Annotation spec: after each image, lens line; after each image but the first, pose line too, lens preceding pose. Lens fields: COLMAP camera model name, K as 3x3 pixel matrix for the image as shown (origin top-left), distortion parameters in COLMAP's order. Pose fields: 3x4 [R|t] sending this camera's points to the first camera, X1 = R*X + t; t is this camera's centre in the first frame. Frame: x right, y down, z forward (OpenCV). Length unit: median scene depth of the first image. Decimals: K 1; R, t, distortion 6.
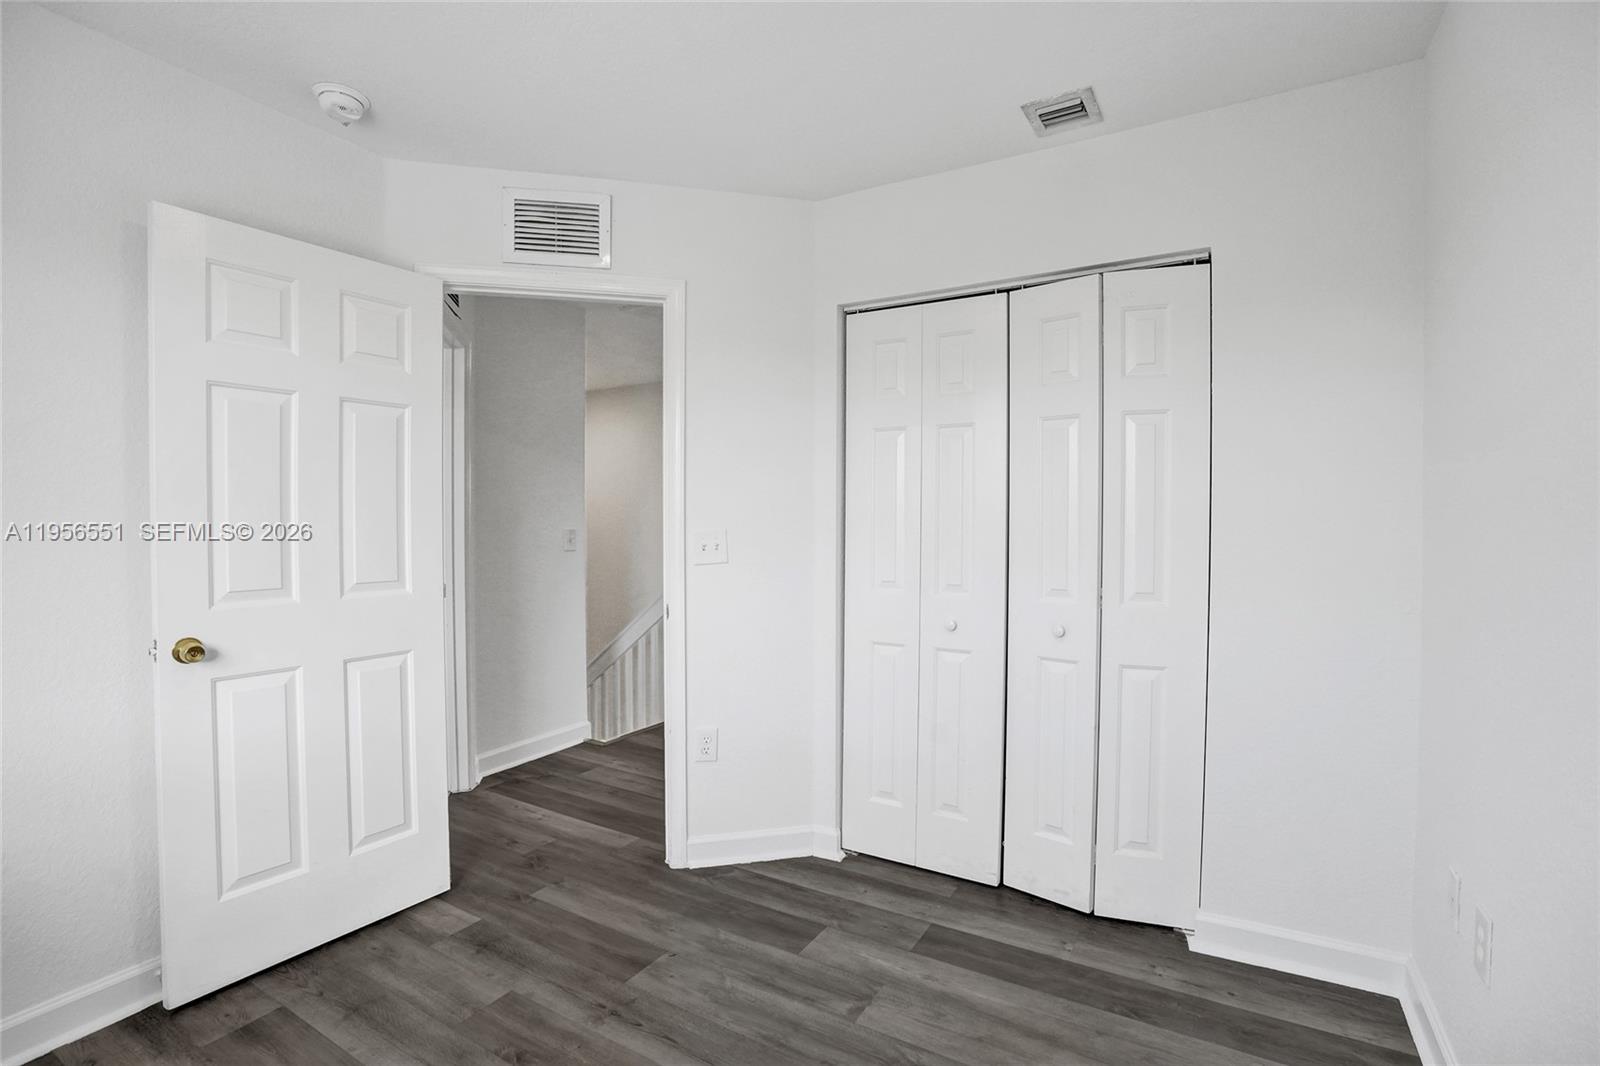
lens RADIAL K [[738.2, 0, 810.7], [0, 738.2, 528.9], [0, 0, 1]] dist [-0.068745, 0.028352]
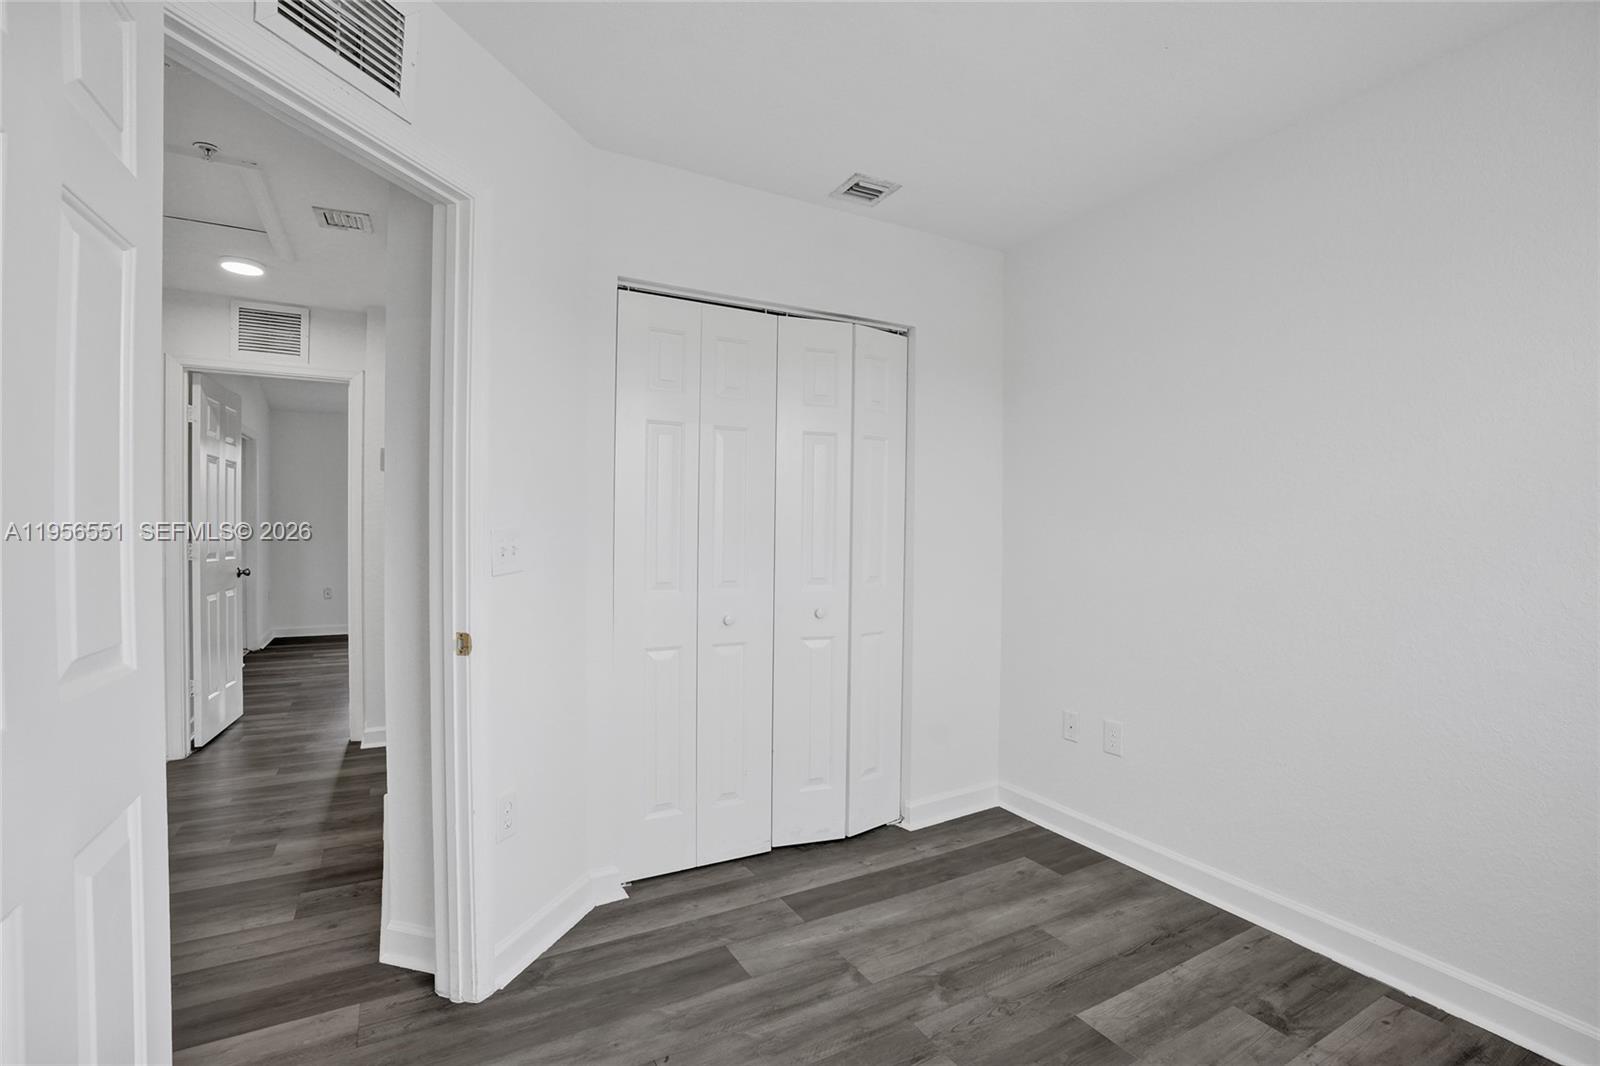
lens RADIAL K [[738.9, 0, 799.6], [0, 738.9, 531.8], [0, 0, 1]] dist [-0.072344, 0.030365]
pose [[0.503227, -0.004015, 0.864145, -0.740987], [-0.003434, 0.999972, 0.006645, -0.001481], [-0.864147, -0.006312, 0.503199, 0.438913]]
